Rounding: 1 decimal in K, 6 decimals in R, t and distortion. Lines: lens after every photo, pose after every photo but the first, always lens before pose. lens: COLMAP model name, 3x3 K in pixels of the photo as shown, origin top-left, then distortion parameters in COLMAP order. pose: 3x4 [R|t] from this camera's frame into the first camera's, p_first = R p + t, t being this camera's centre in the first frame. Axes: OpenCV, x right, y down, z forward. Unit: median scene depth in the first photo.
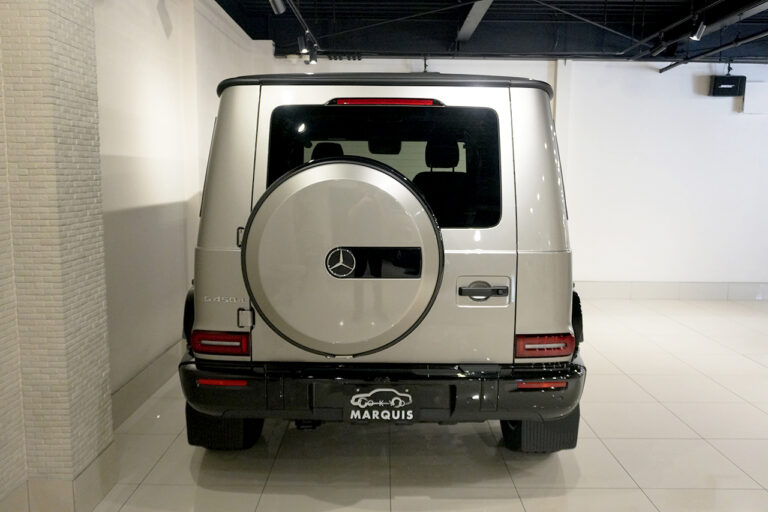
lens RADIAL K [[647.4, 0, 384.0], [0, 647.4, 256.0], [0, 0, 1]] dist [-0.042075, -0.004668]
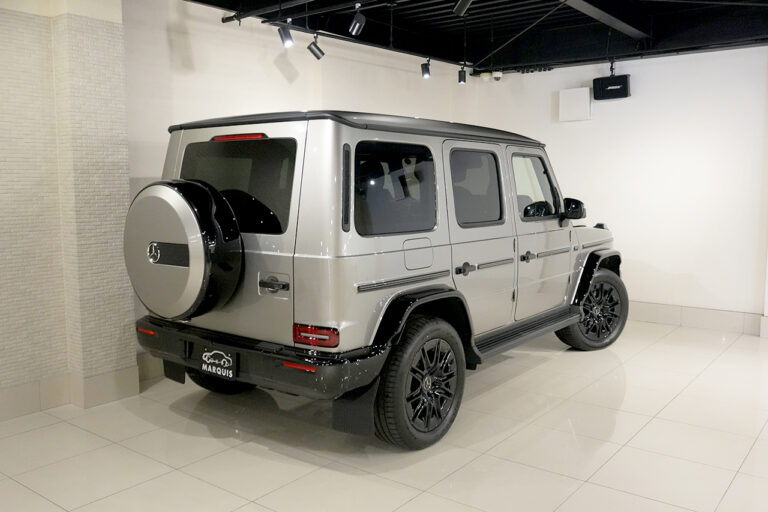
lens RADIAL K [[675.1, 0, 384.0], [0, 675.1, 256.0], [0, 0, 1]] dist [-0.026179, -0.001478]
pose [[0.789396, 0.054947, -0.611420, 1.108273], [-0.065069, 0.997865, 0.005666, -0.022332], [0.610426, 0.035311, 0.791286, 0.093598]]
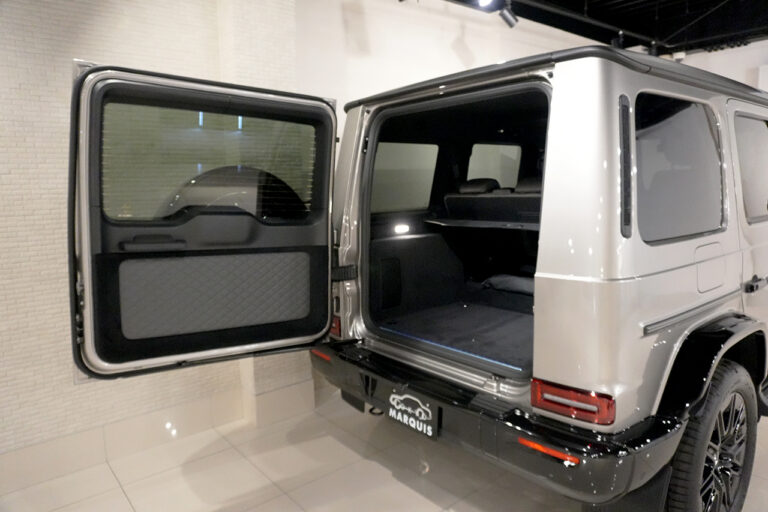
lens RADIAL K [[524.6, 0, 383.6], [0, 524.6, 247.0], [0, 0, 1]] dist [-0.049987, 0.001402]
pose [[0.629738, 0.066020, -0.773997, 0.574259], [-0.060369, 0.997528, 0.035970, -0.049636], [0.774459, 0.024073, 0.632166, 0.449057]]
